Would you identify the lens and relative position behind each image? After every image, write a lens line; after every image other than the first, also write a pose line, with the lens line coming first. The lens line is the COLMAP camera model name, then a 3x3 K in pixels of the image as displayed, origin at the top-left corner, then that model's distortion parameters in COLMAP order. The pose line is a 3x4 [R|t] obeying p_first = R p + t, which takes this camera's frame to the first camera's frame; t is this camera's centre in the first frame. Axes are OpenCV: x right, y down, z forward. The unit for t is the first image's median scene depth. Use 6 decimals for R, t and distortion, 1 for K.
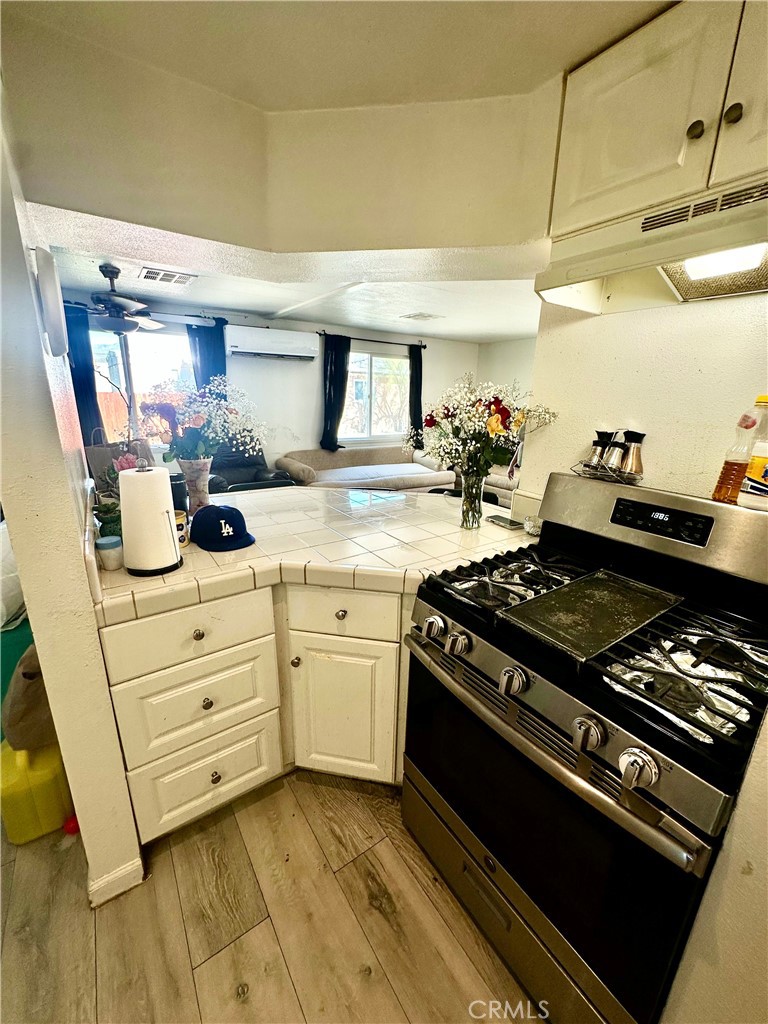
lens RADIAL K [[408.9, 0, 386.3], [0, 408.9, 513.0], [0, 0, 1]] dist [-0.003557, 0.000292]
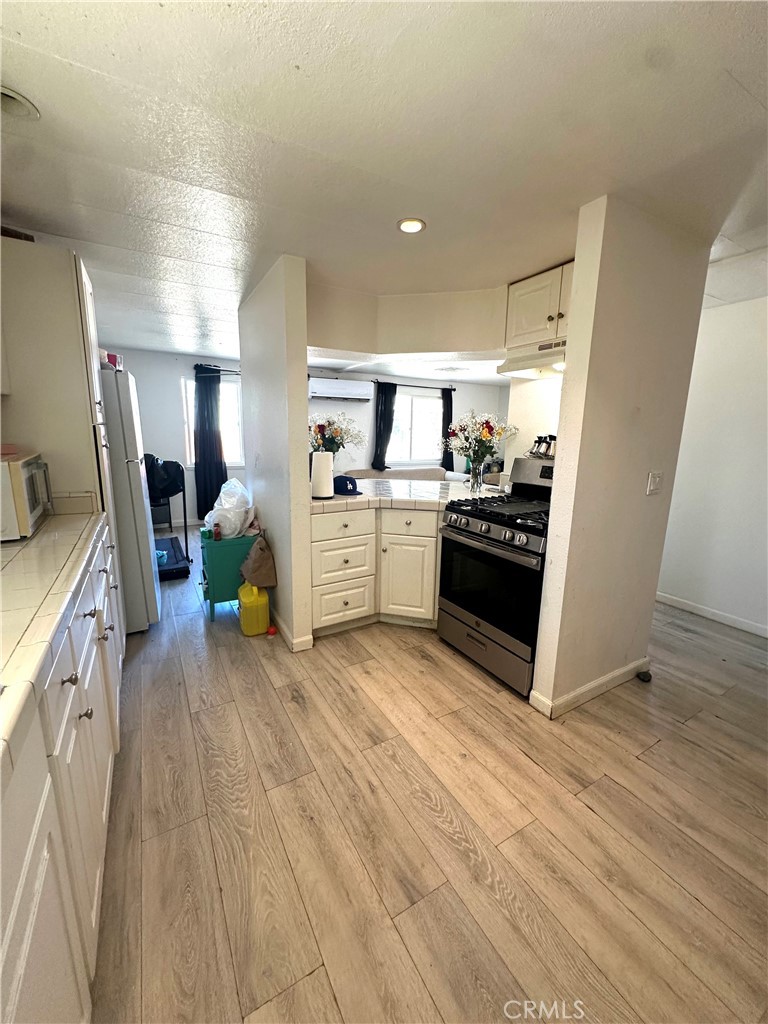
lens RADIAL K [[408.9, 0, 386.3], [0, 408.9, 513.0], [0, 0, 1]] dist [-0.003557, 0.000292]
pose [[0.996848, 0.008078, -0.078919, -0.055244], [-0.014871, 0.996196, -0.085864, 0.352159], [0.077926, 0.086767, 0.993176, -0.996583]]
